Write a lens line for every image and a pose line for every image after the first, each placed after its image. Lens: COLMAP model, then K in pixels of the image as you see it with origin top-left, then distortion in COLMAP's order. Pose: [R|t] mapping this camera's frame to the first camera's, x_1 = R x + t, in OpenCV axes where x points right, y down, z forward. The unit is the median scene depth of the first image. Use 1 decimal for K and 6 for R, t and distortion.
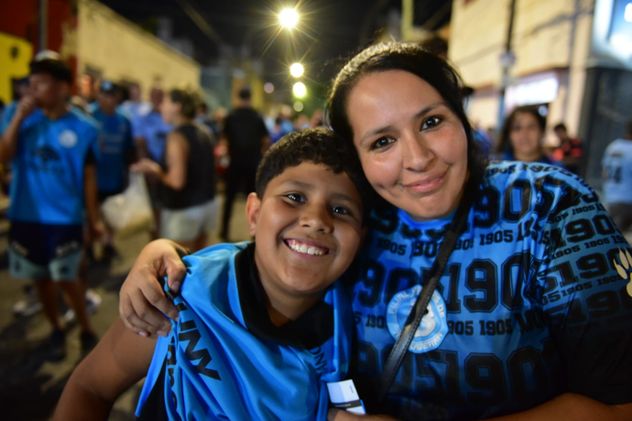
lens RADIAL K [[473.3, 0, 316.0], [0, 473.3, 210.5], [0, 0, 1]] dist [-0.039398, 0.002096]
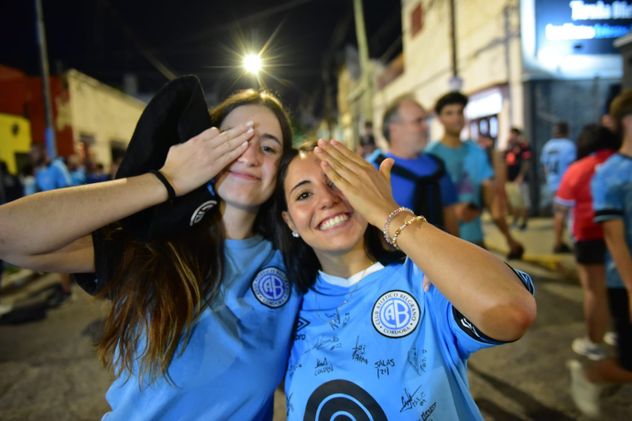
lens RADIAL K [[464.2, 0, 316.0], [0, 464.2, 210.5], [0, 0, 1]] dist [-0.047872, 0.004042]
pose [[0.990097, -0.133924, 0.042103, -0.022300], [0.136339, 0.988785, -0.060962, 0.011769], [-0.033467, 0.066098, 0.997252, -0.094668]]
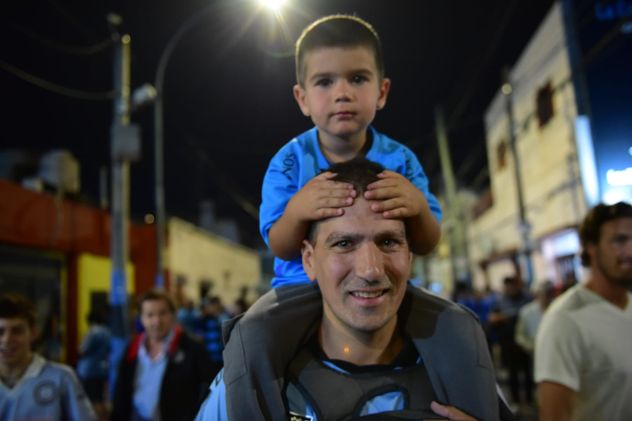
lens RADIAL K [[560.8, 0, 316.0], [0, 560.8, 210.5], [0, 0, 1]] dist [-0.001016, 0.001542]
pose [[0.982815, -0.154115, -0.101601, 0.023865], [0.112541, 0.936548, -0.331982, 0.056682], [0.146318, 0.314843, 0.937798, -0.415415]]
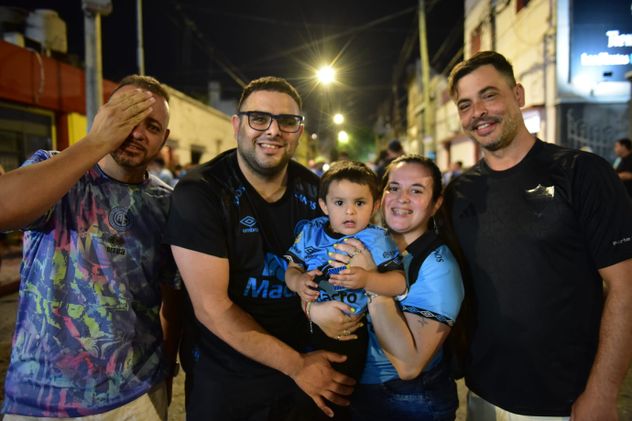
lens RADIAL K [[464.2, 0, 316.0], [0, 464.2, 210.5], [0, 0, 1]] dist [-0.047872, 0.004042]
pose [[0.990800, -0.080860, -0.108522, 0.038101], [0.070756, 0.993061, -0.093938, 0.040477], [0.115364, 0.085395, 0.989646, -0.232587]]
